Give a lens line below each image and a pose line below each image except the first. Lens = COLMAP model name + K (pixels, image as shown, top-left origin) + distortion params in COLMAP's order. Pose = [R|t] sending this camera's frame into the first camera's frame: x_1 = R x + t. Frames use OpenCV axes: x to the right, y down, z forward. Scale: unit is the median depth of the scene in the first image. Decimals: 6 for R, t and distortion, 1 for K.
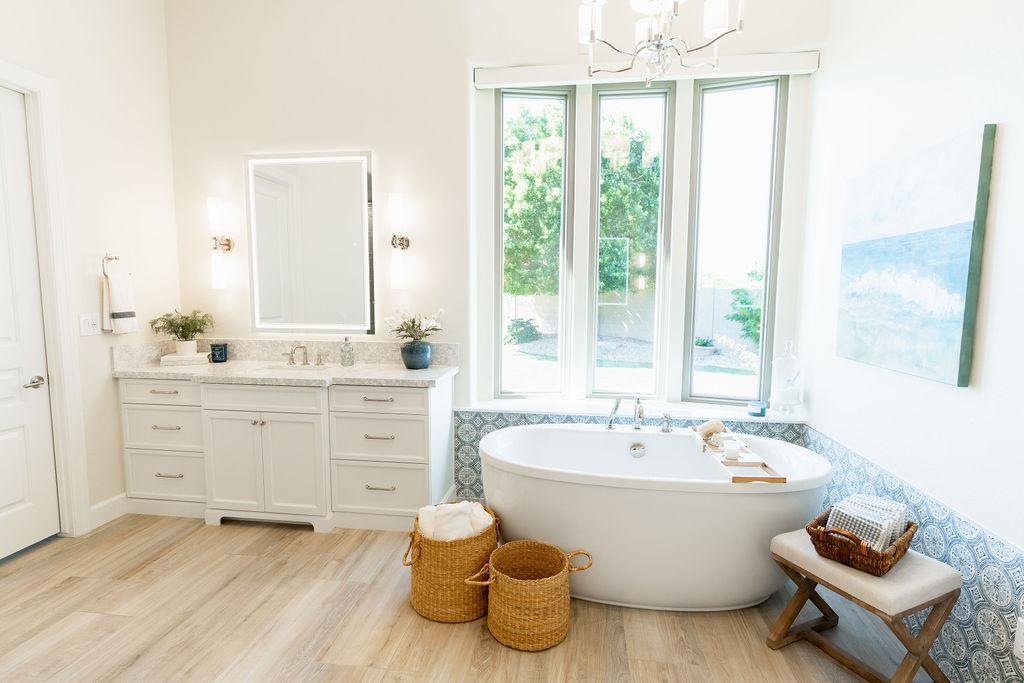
lens RADIAL K [[516.3, 0, 511.5], [0, 516.3, 340.3], [0, 0, 1]] dist [0.001620, -0.000125]
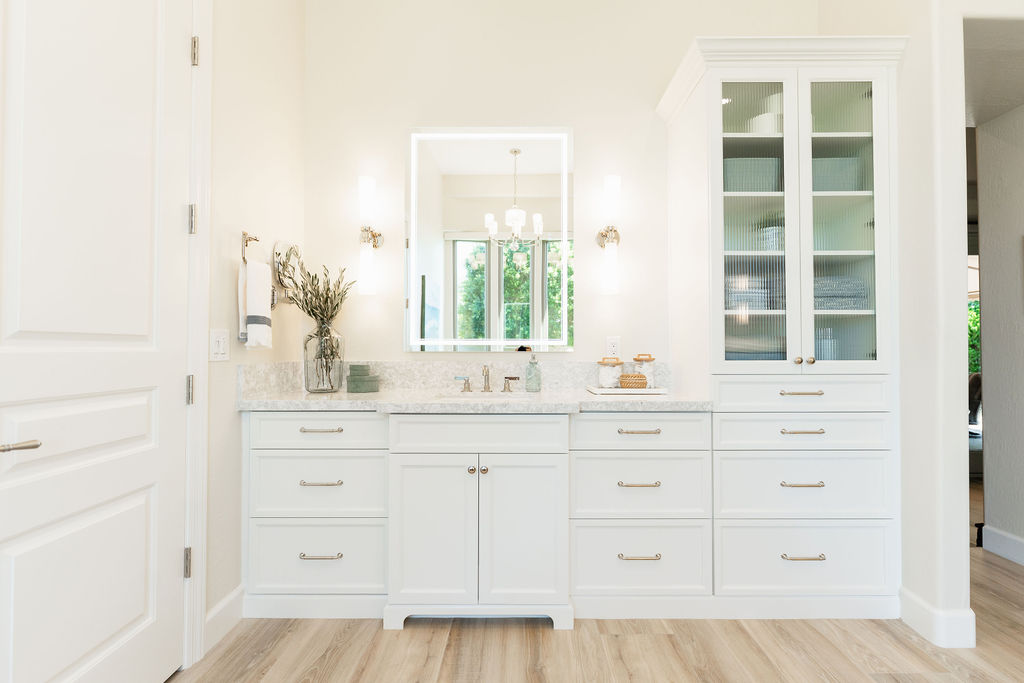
lens RADIAL K [[476.0, 0, 512.0], [0, 476.0, 341.5], [0, 0, 1]] dist [0.000860, 0.000185]
pose [[0.991710, -0.003331, 0.128455, -0.526526], [0.017458, 0.993887, -0.109009, 0.058787], [-0.127307, 0.110348, 0.985706, 0.344796]]
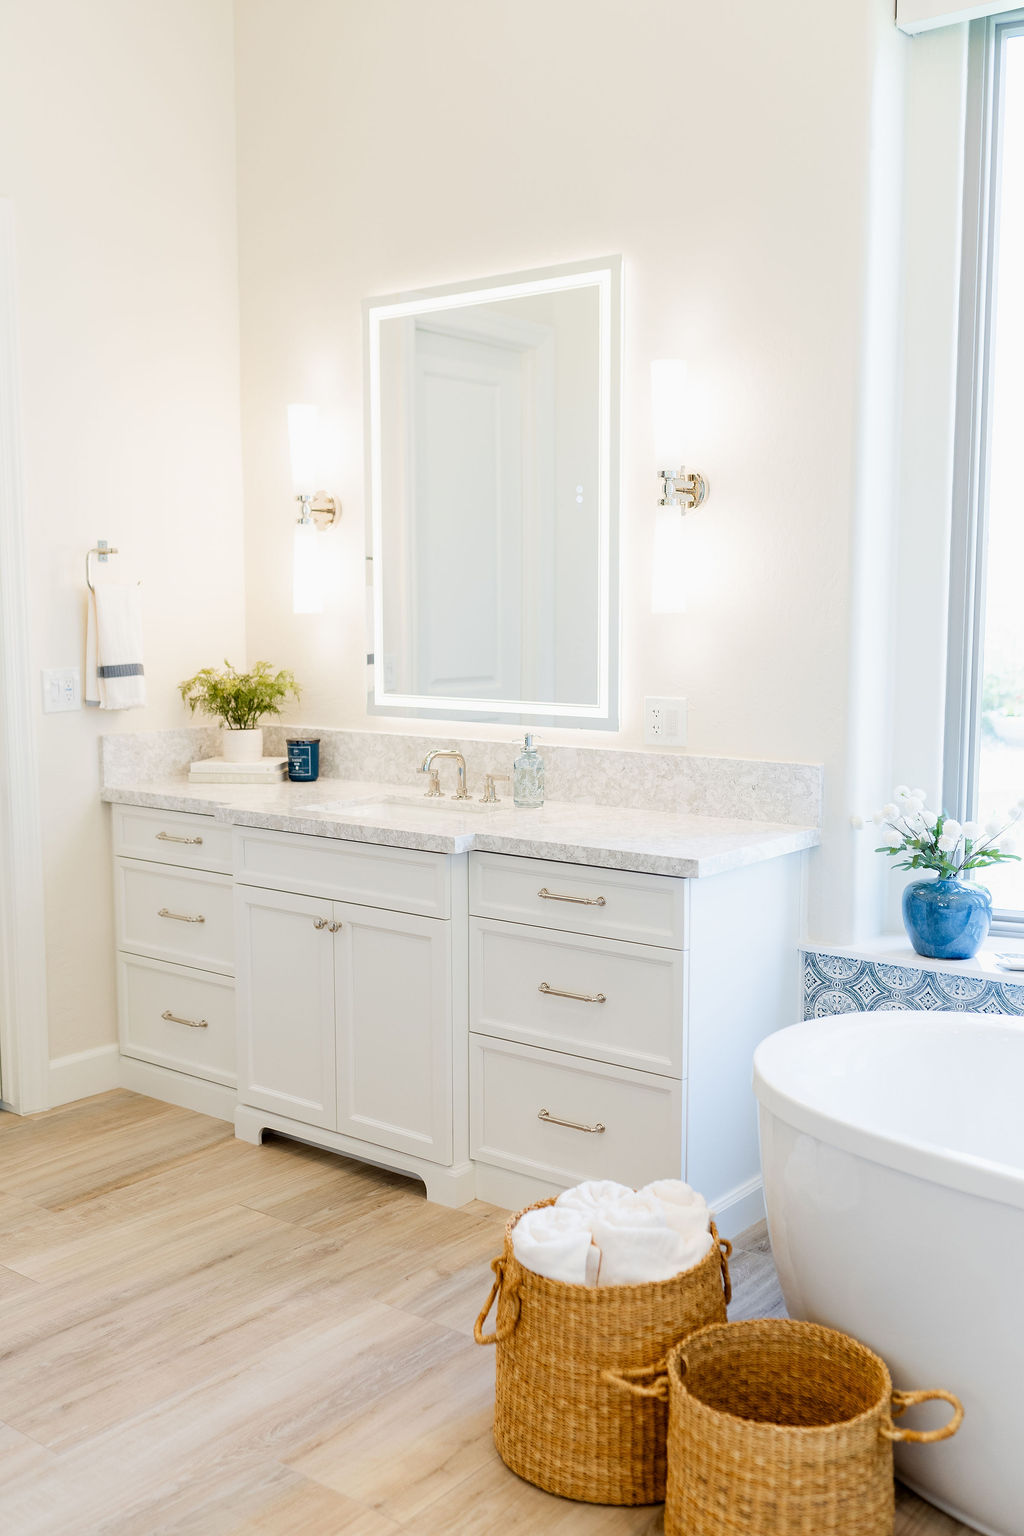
lens RADIAL K [[1495.1, 0, 506.6], [0, 1495.1, 774.2], [0, 0, 1]] dist [0.004035, -0.000877]
pose [[0.860672, 0.051693, -0.506530, 0.269911], [-0.041810, 0.998648, 0.030873, -0.011984], [0.507441, -0.005393, 0.861670, -0.005797]]
